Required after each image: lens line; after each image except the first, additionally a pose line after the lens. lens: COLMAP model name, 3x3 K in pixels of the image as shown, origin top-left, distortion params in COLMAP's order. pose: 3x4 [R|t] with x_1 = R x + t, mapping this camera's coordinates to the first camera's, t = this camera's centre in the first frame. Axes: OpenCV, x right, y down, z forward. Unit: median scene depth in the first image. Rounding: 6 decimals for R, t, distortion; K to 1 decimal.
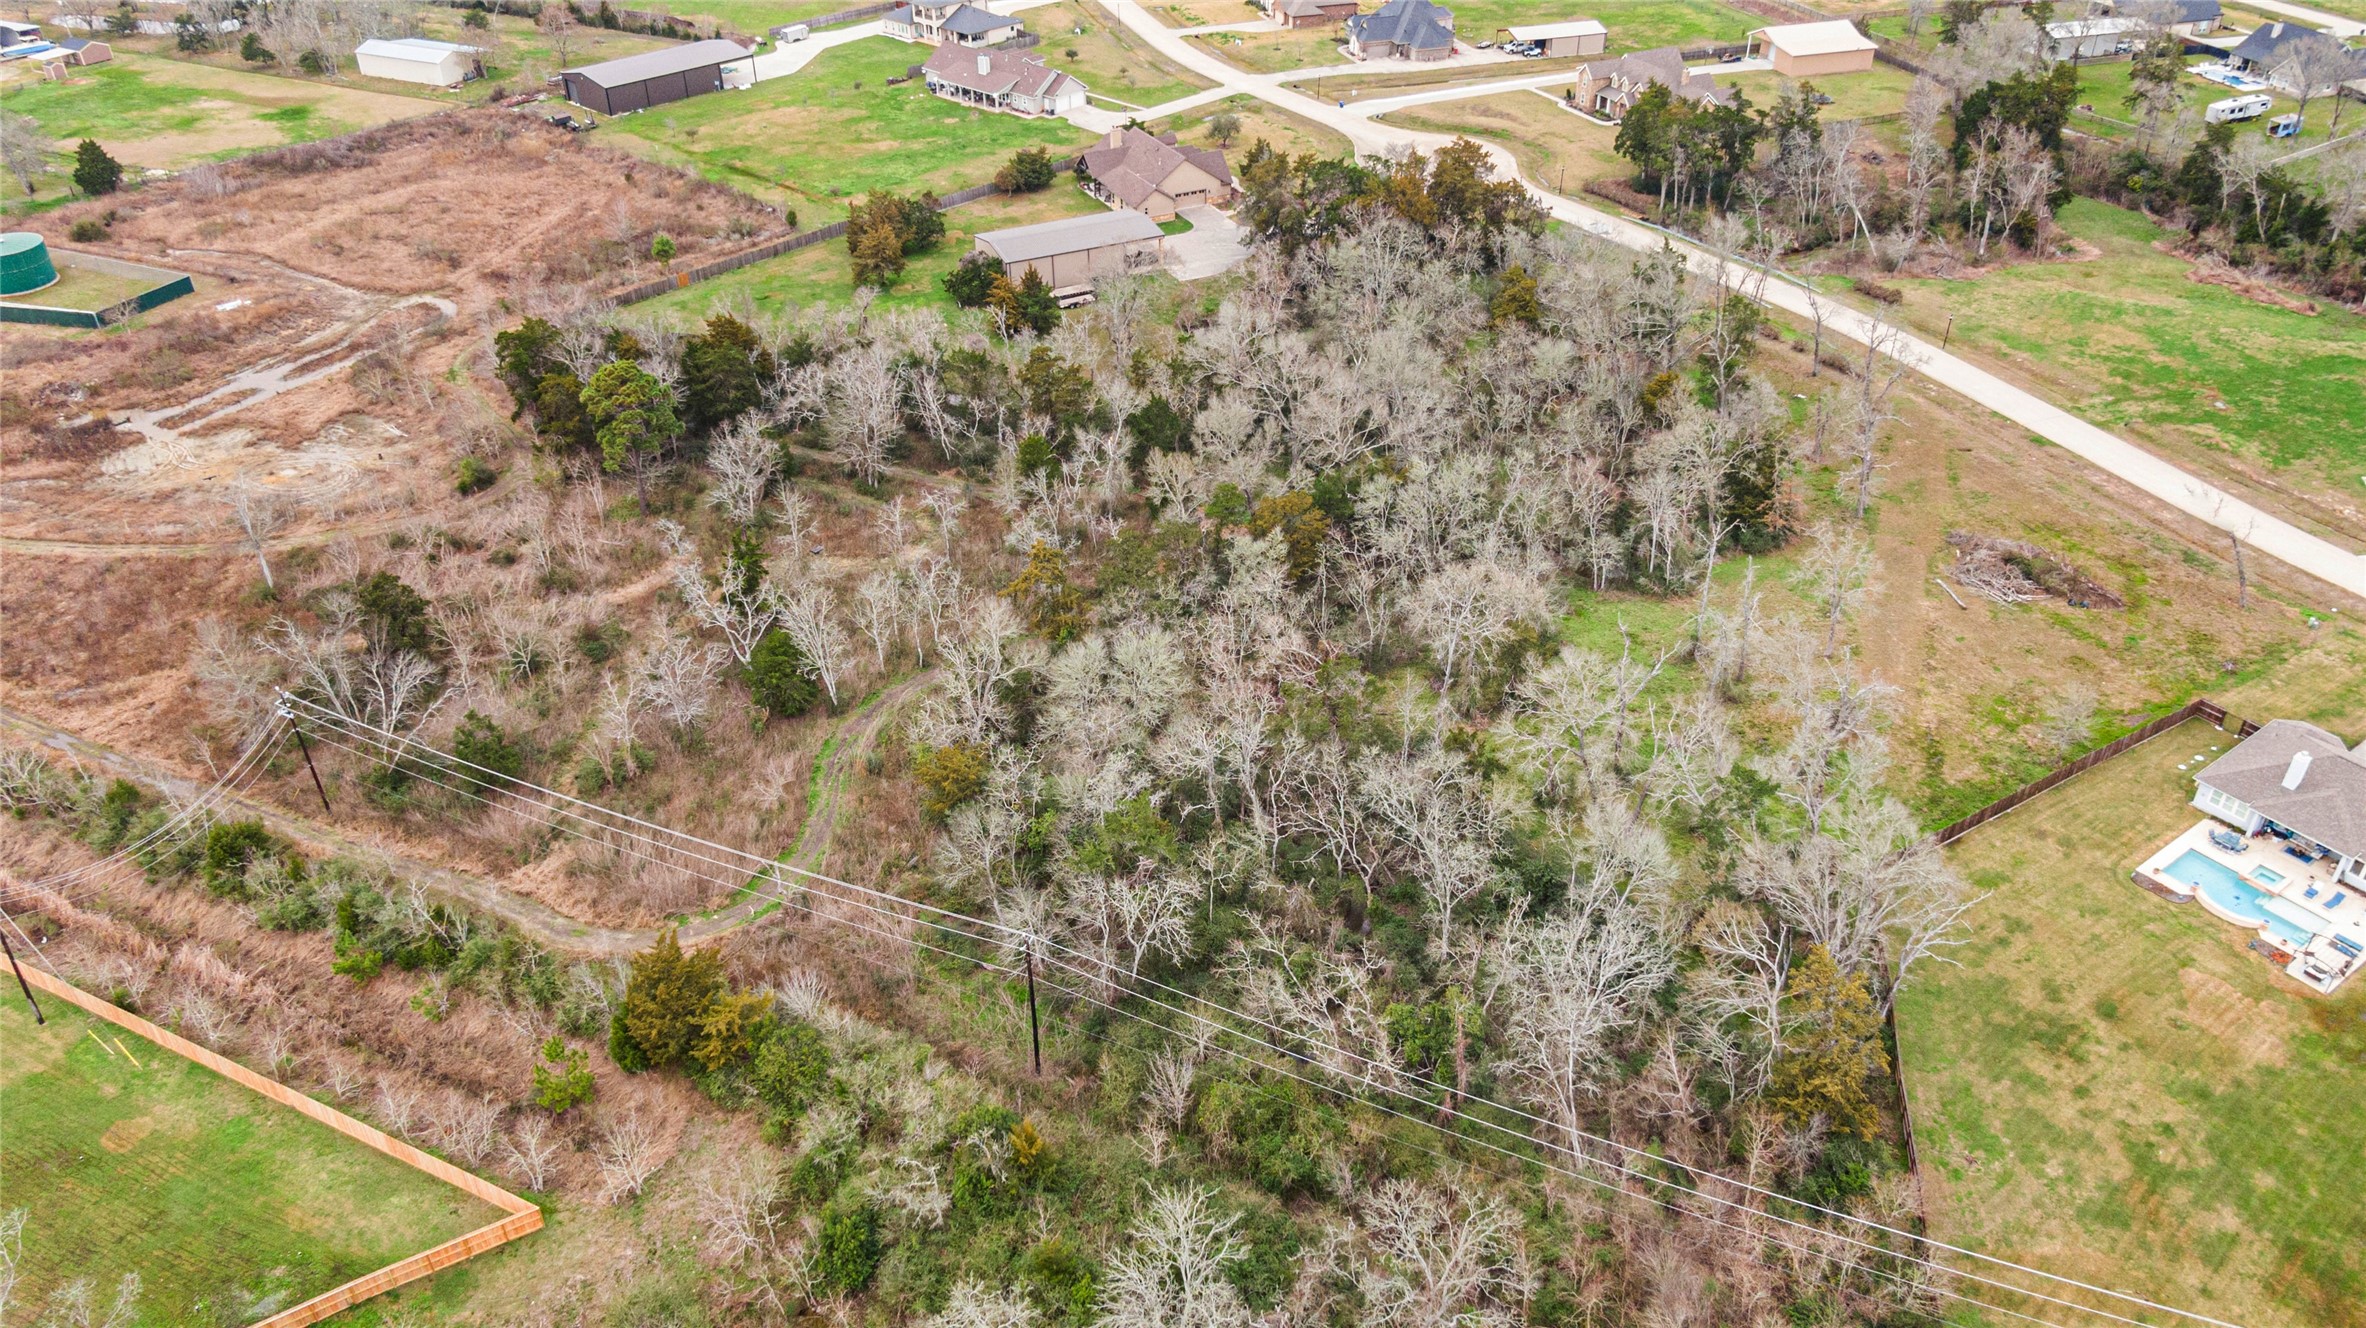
lens RADIAL K [[1676.4, 0, 1190.2], [0, 1676.4, 659.2], [0, 0, 1]] dist [0.022688, -0.036041]
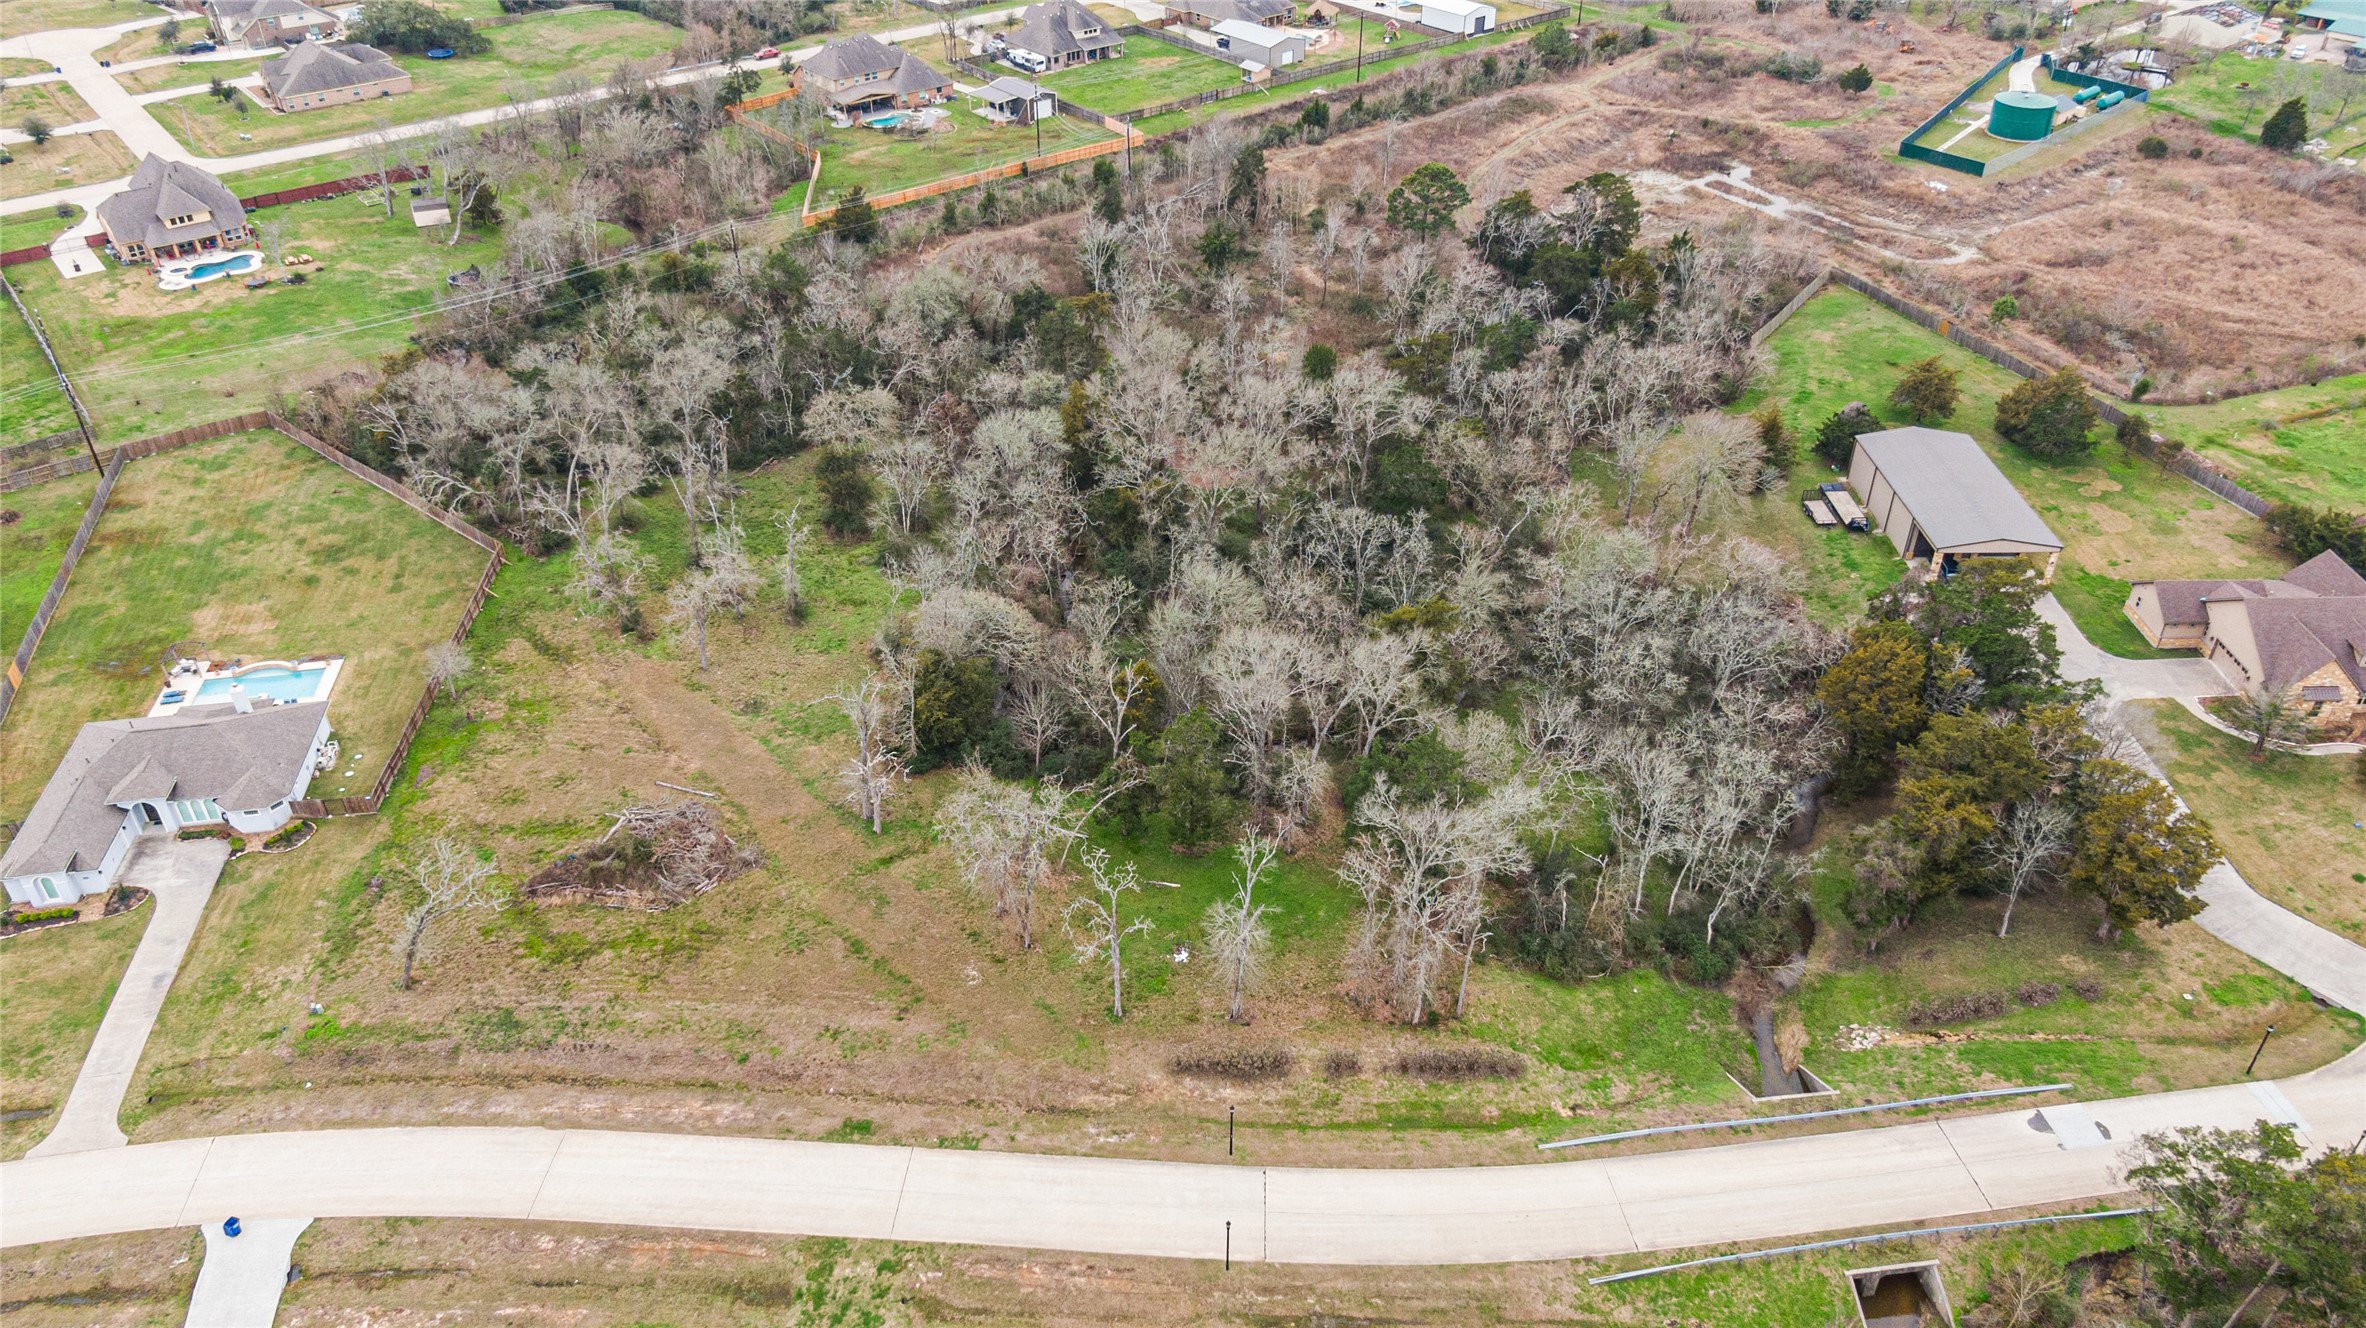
lens RADIAL K [[1676.4, 0, 1190.9], [0, 1676.4, 660.3], [0, 0, 1]] dist [0.022688, -0.036041]
pose [[-0.439500, 0.513657, -0.736883, 1.083636], [-0.491599, 0.549047, 0.675928, -0.903577], [0.751778, 0.659321, 0.011207, 1.321100]]
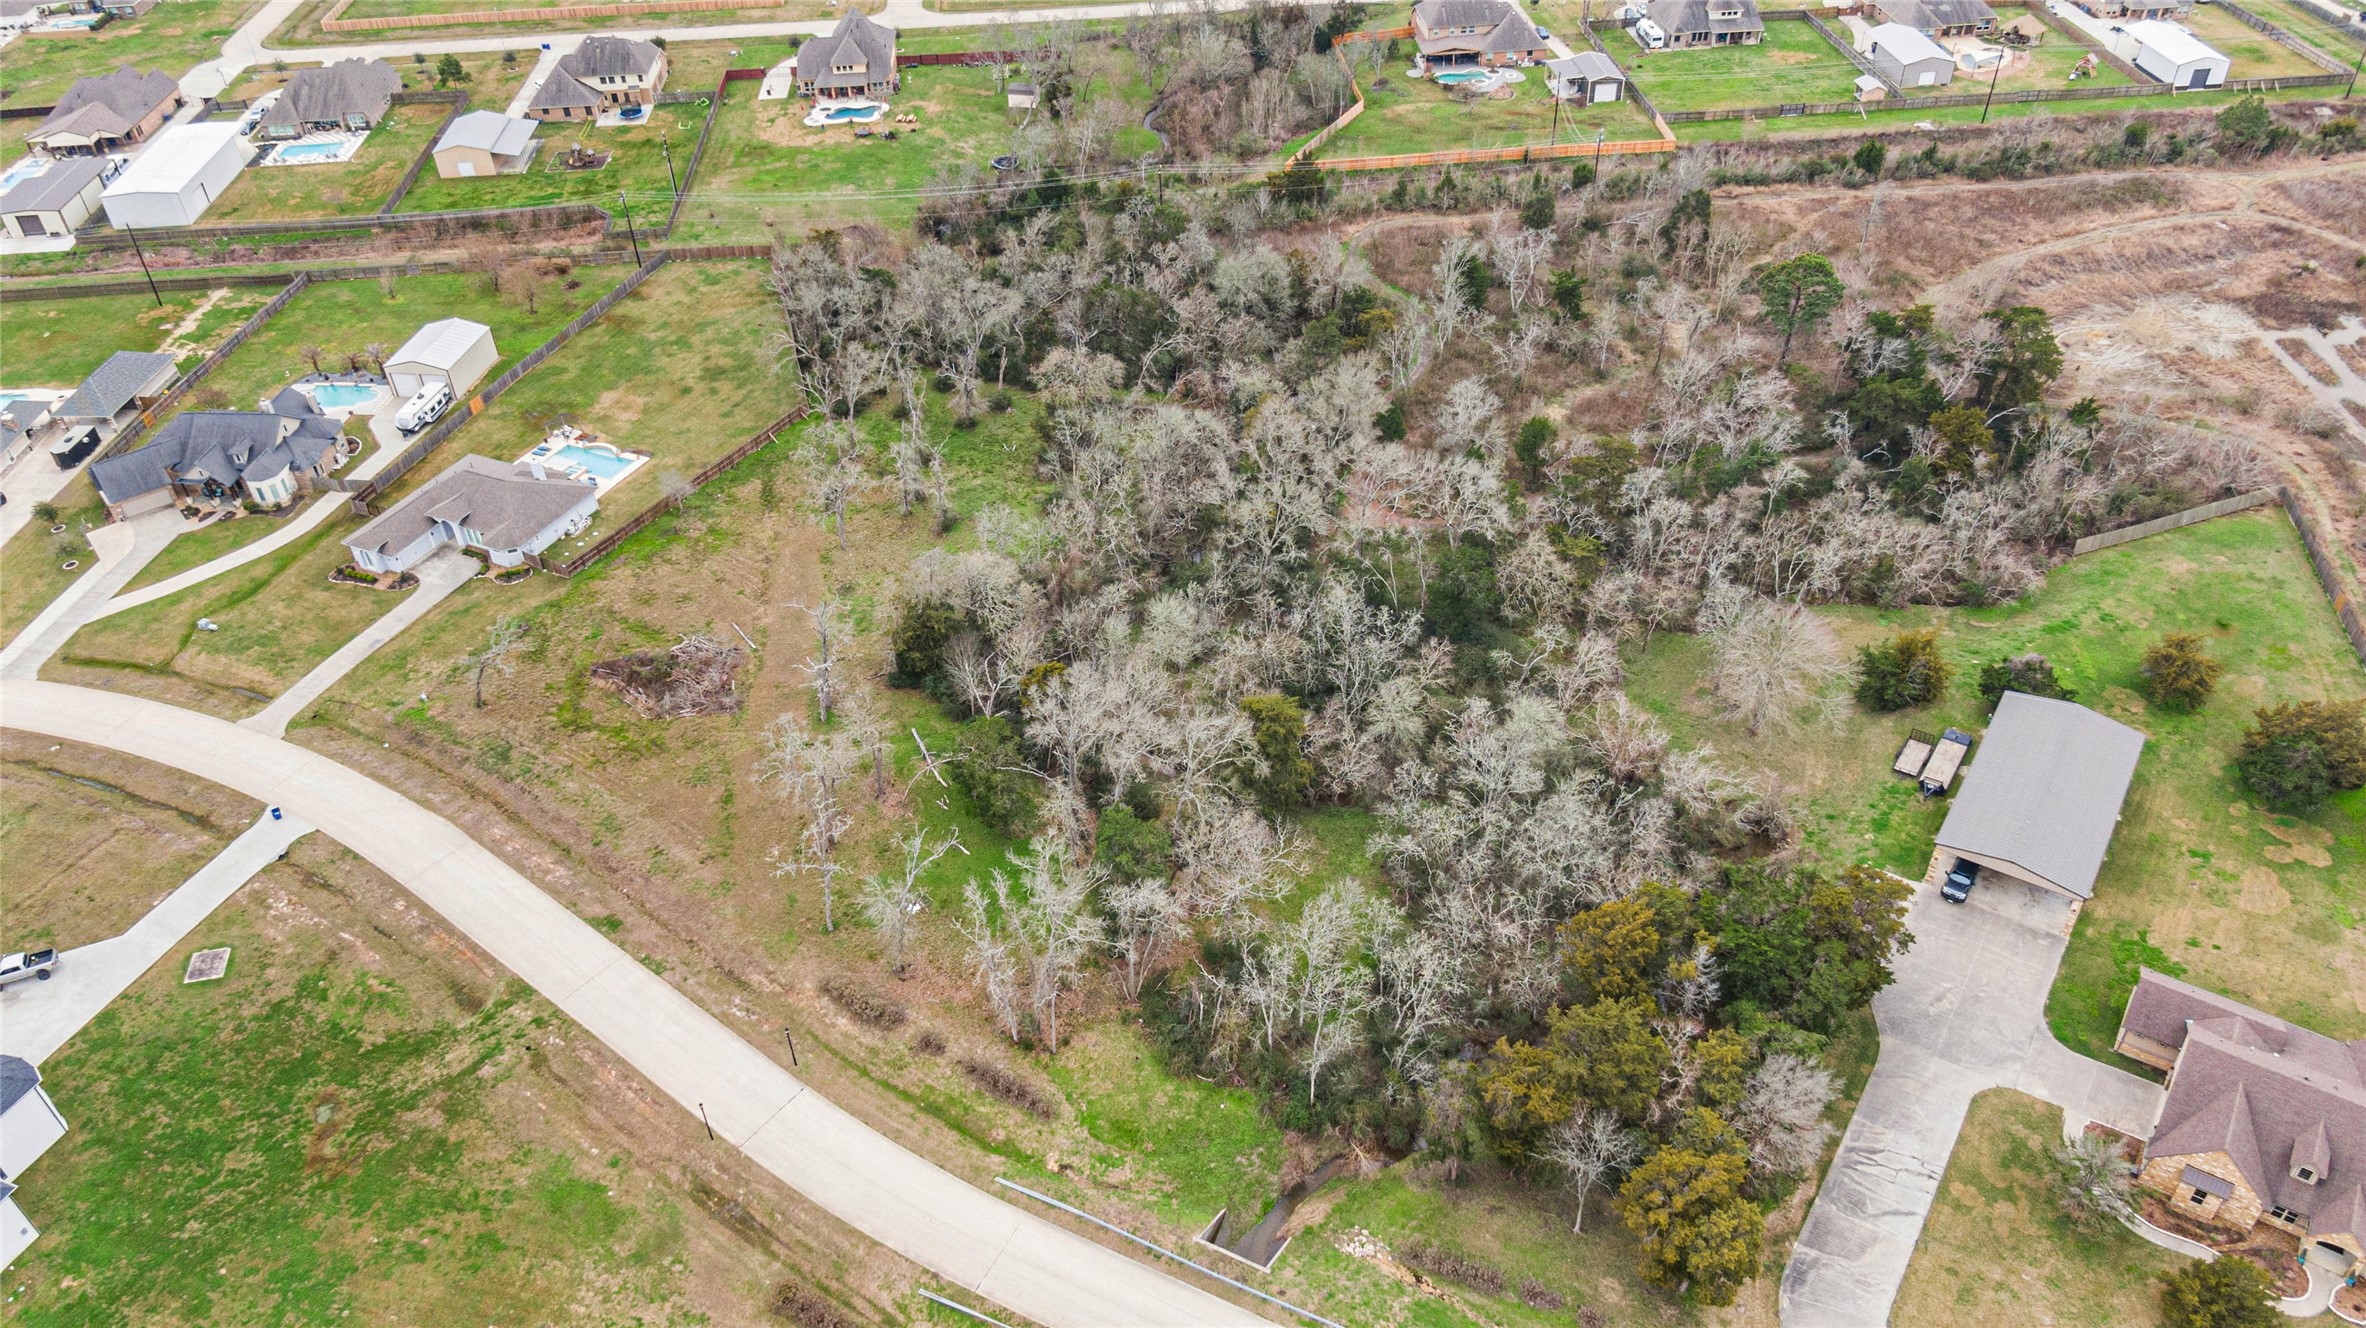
lens RADIAL K [[1676.4, 0, 1194.8], [0, 1676.4, 660.7], [0, 0, 1]] dist [0.022688, -0.036041]
pose [[-0.867885, 0.334479, -0.367285, 0.699837], [-0.245841, 0.353279, 0.902639, -1.264823], [0.431668, 0.873681, -0.224377, 1.605006]]
